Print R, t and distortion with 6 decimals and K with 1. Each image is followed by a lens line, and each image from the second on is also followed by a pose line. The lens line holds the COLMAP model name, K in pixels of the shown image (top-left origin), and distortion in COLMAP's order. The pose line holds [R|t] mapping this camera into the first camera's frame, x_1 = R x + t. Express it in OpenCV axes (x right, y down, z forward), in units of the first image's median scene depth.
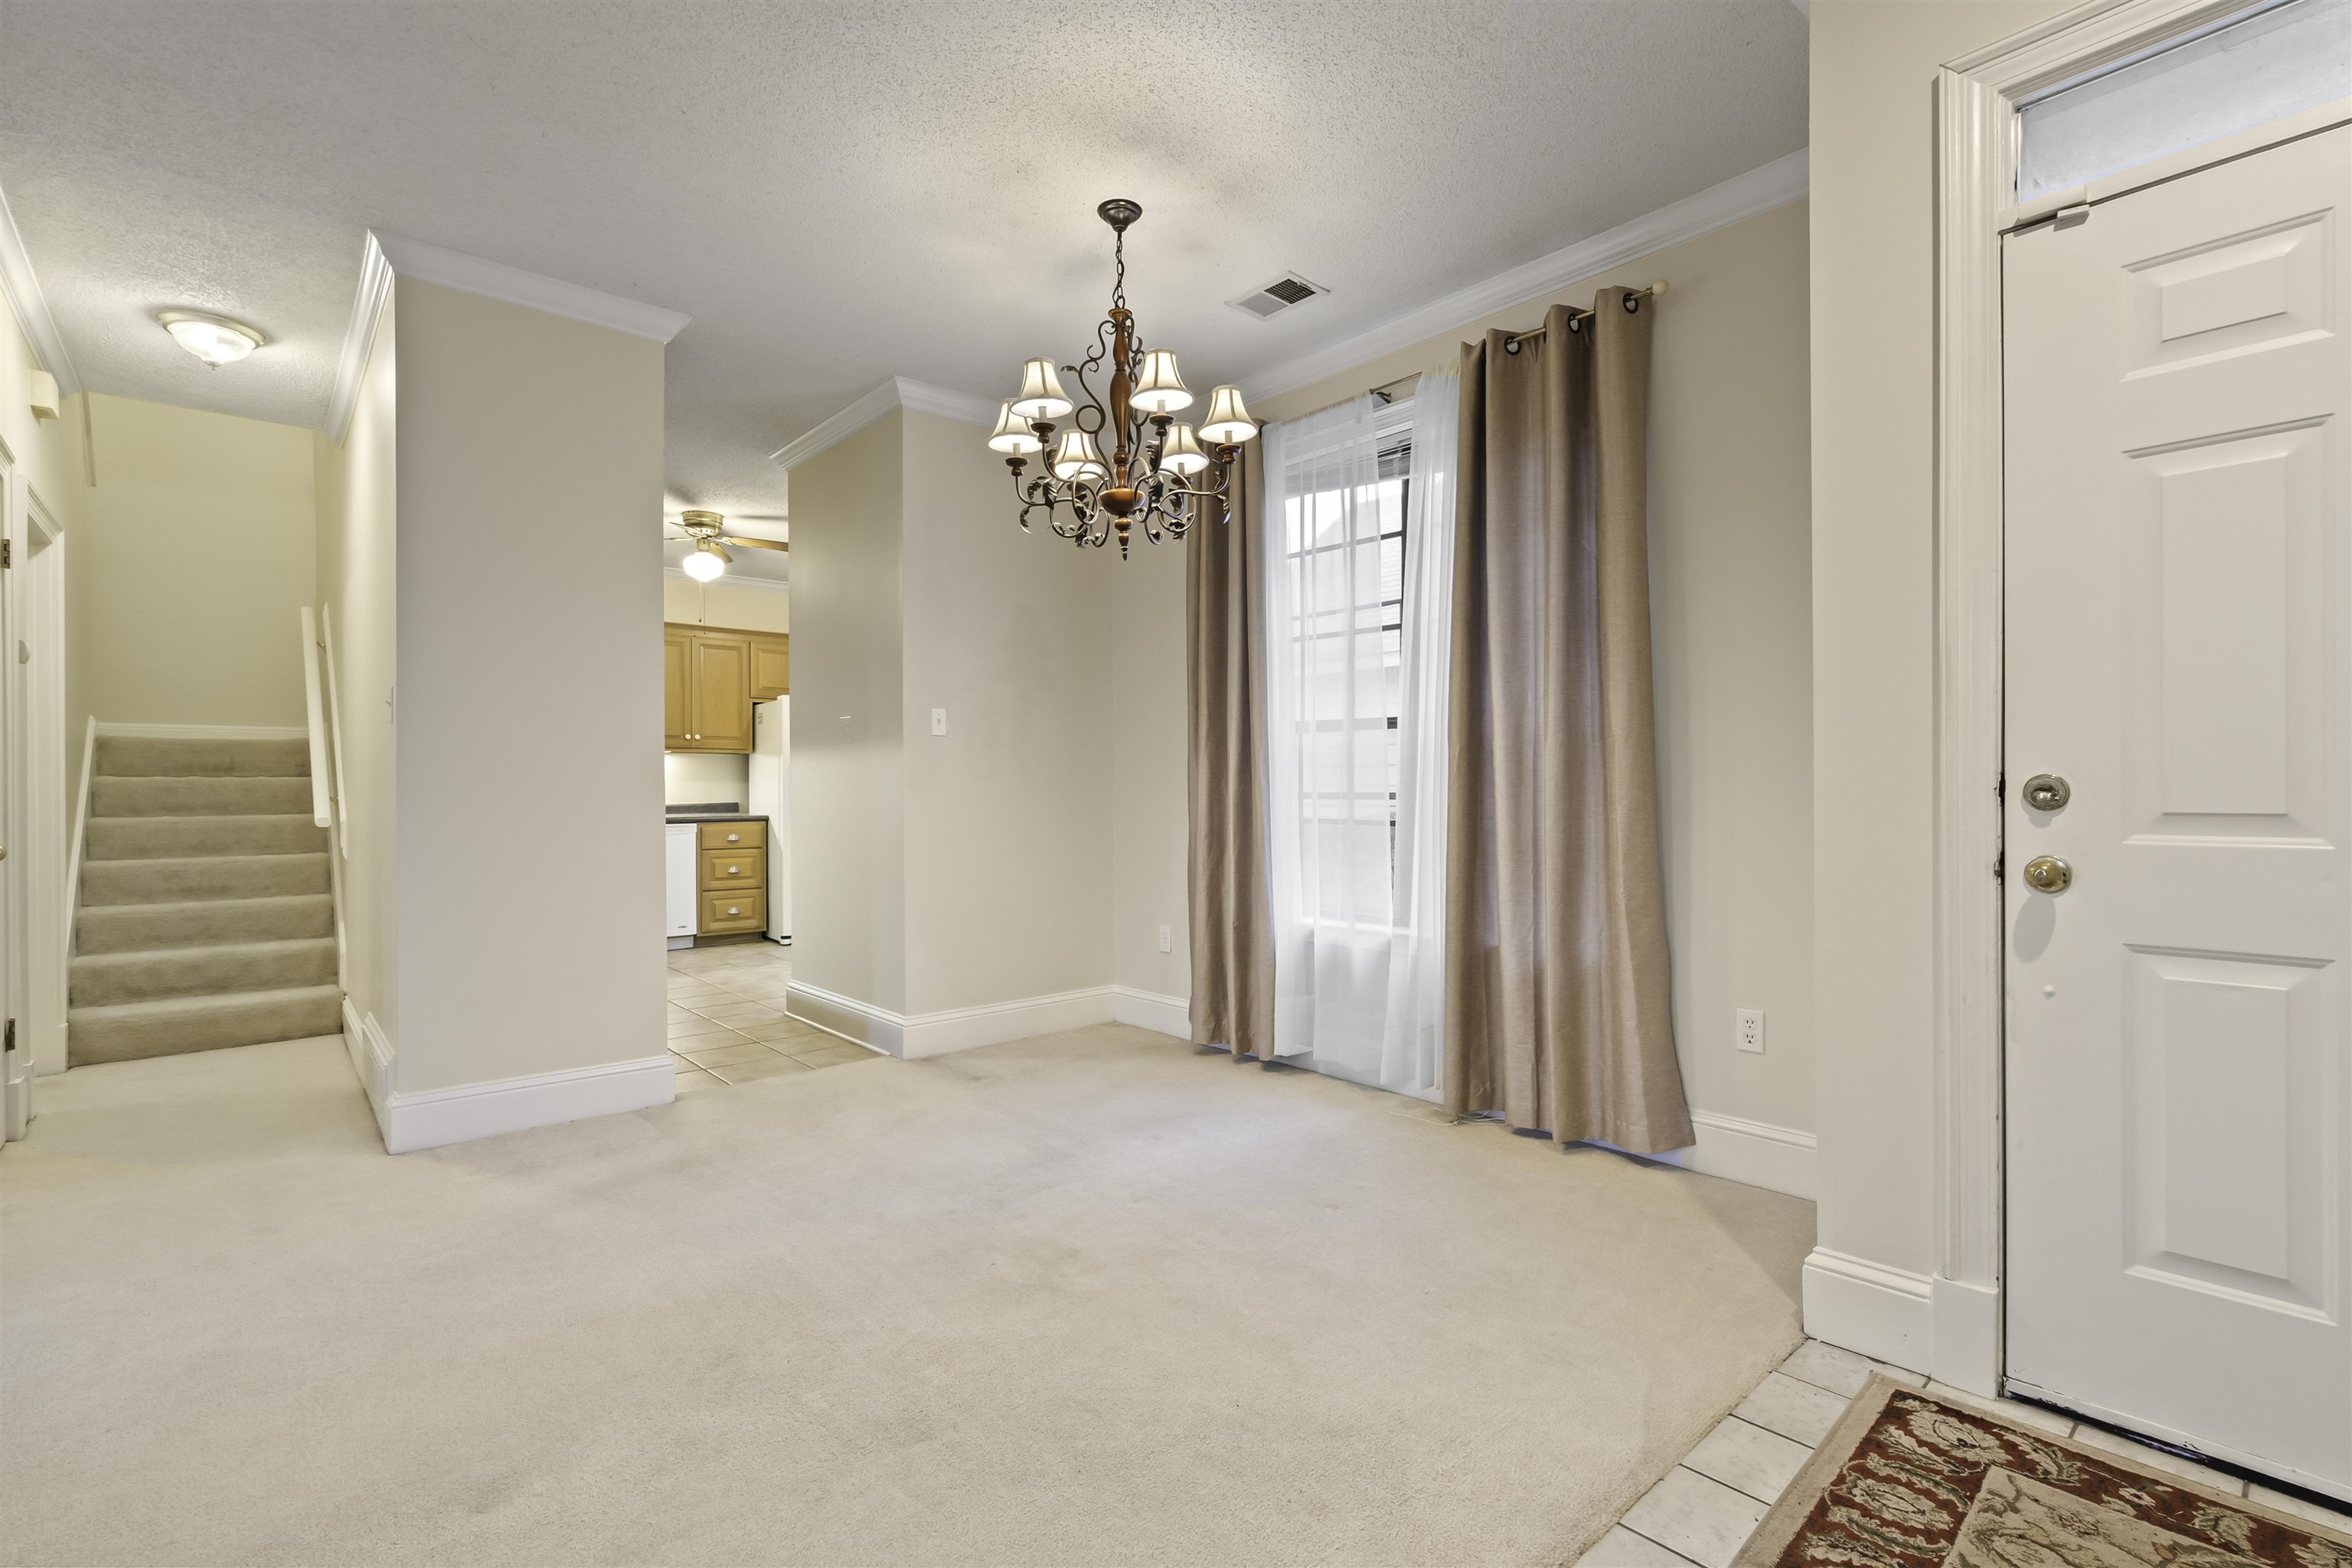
lens RADIAL K [[1062.1, 0, 1188.6], [0, 1062.1, 799.6], [0, 0, 1]] dist [-0.010257, 0.000114]
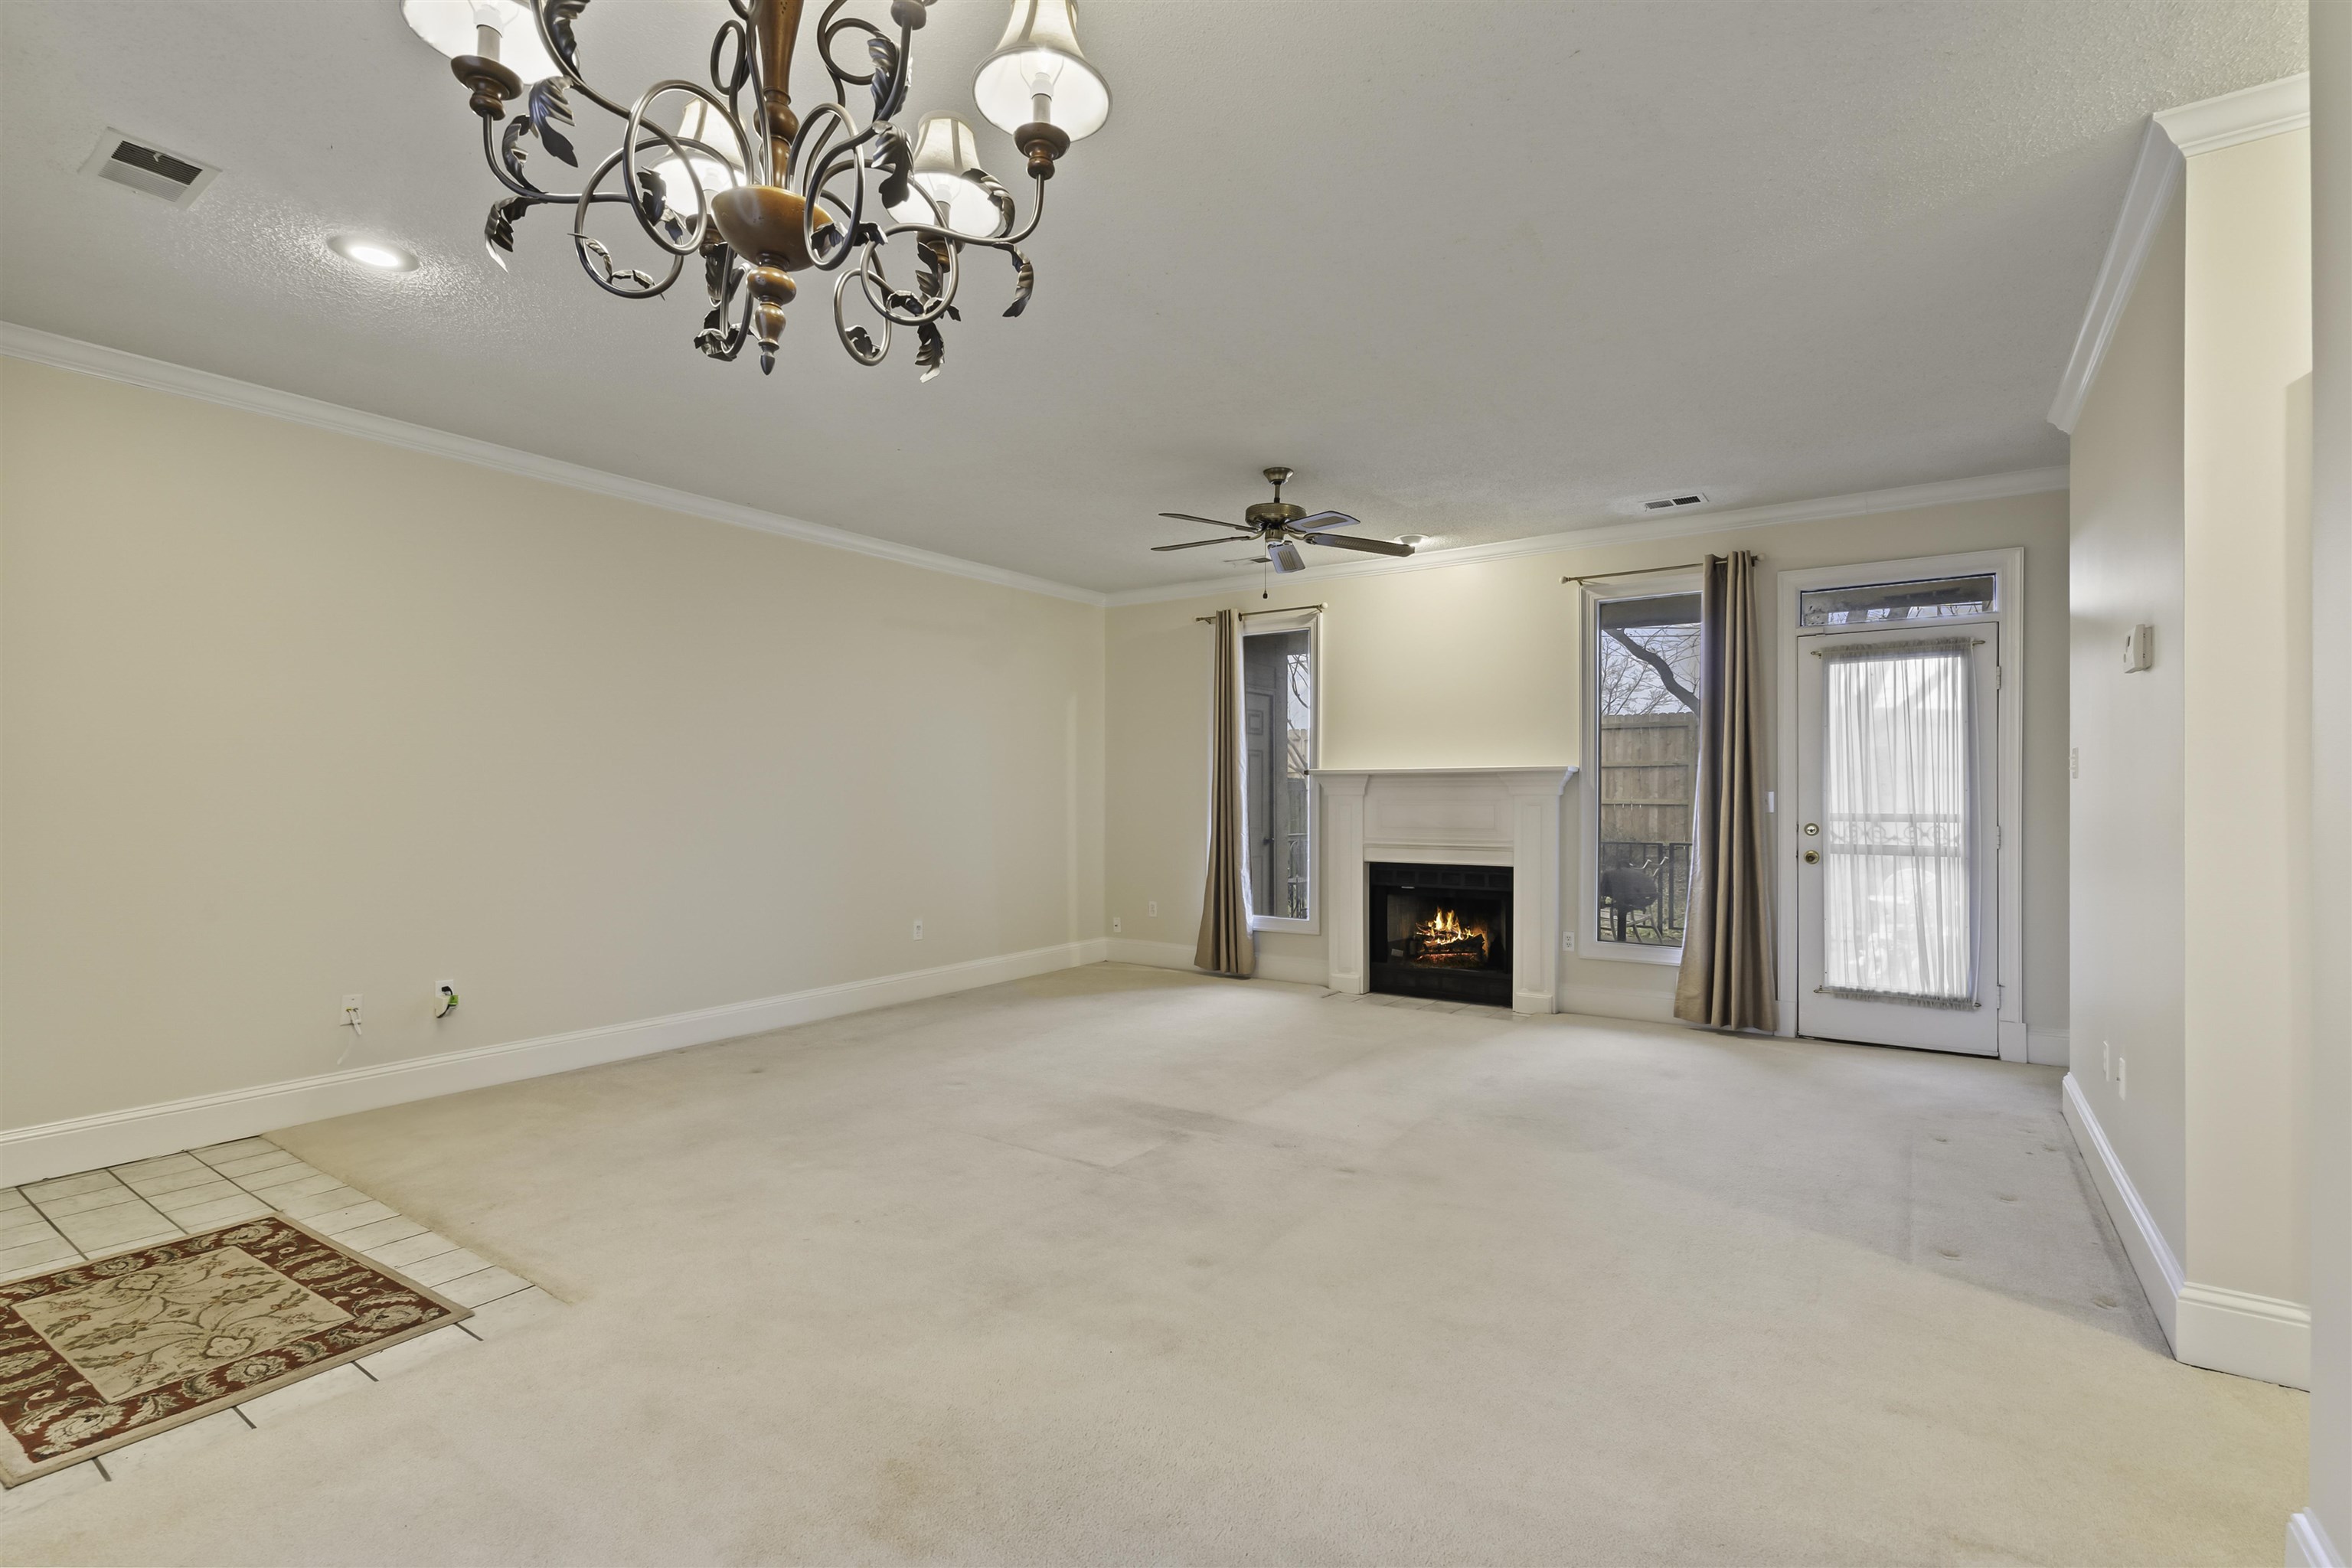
lens RADIAL K [[1081.1, 0, 1181.5], [0, 1081.1, 805.6], [0, 0, 1]] dist [0.002779, 0.000536]
pose [[-0.972968, 0.006387, -0.230850, -0.082824], [0.002046, 0.999817, 0.019041, -0.047892], [0.230929, 0.018054, -0.972803, 1.017598]]
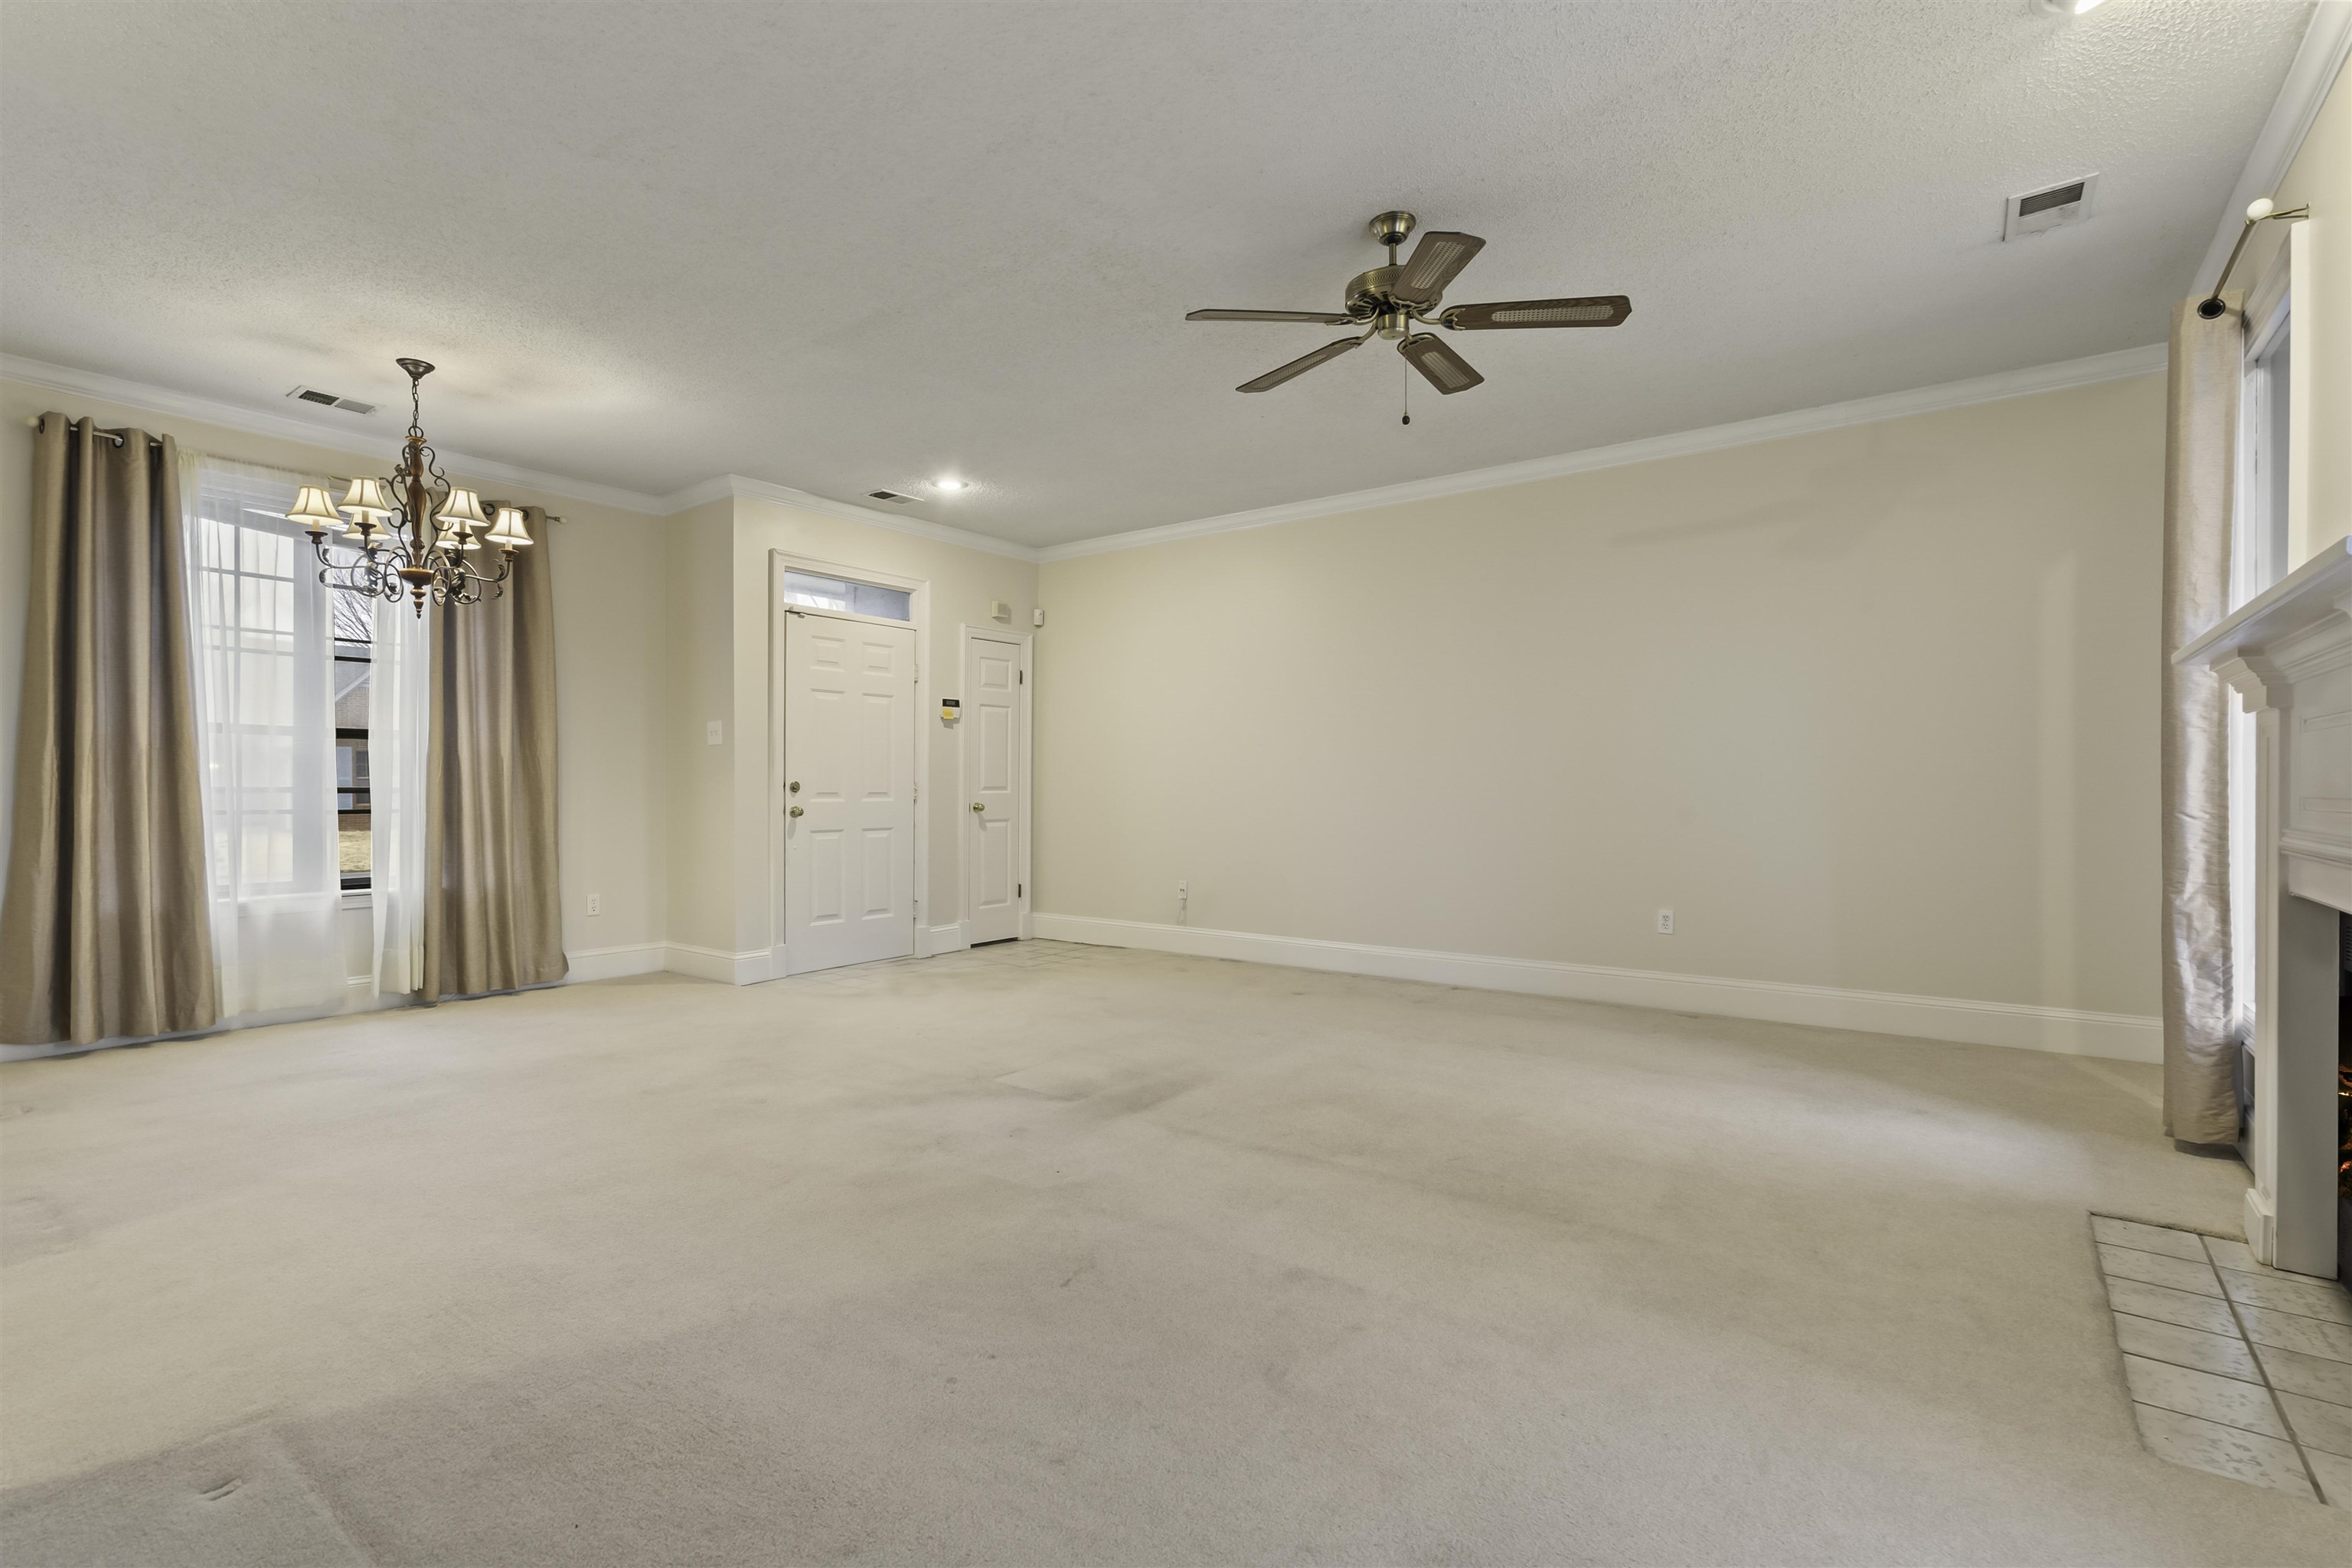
lens RADIAL K [[1072.5, 0, 1171.4], [0, 1072.5, 765.8], [0, 0, 1]] dist [-0.002938, 0.000525]
pose [[-0.190933, 0.027893, 0.981207, -1.150000], [0.008715, 0.999605, -0.026720, 0.011348], [-0.981564, 0.003449, -0.191101, 0.206872]]
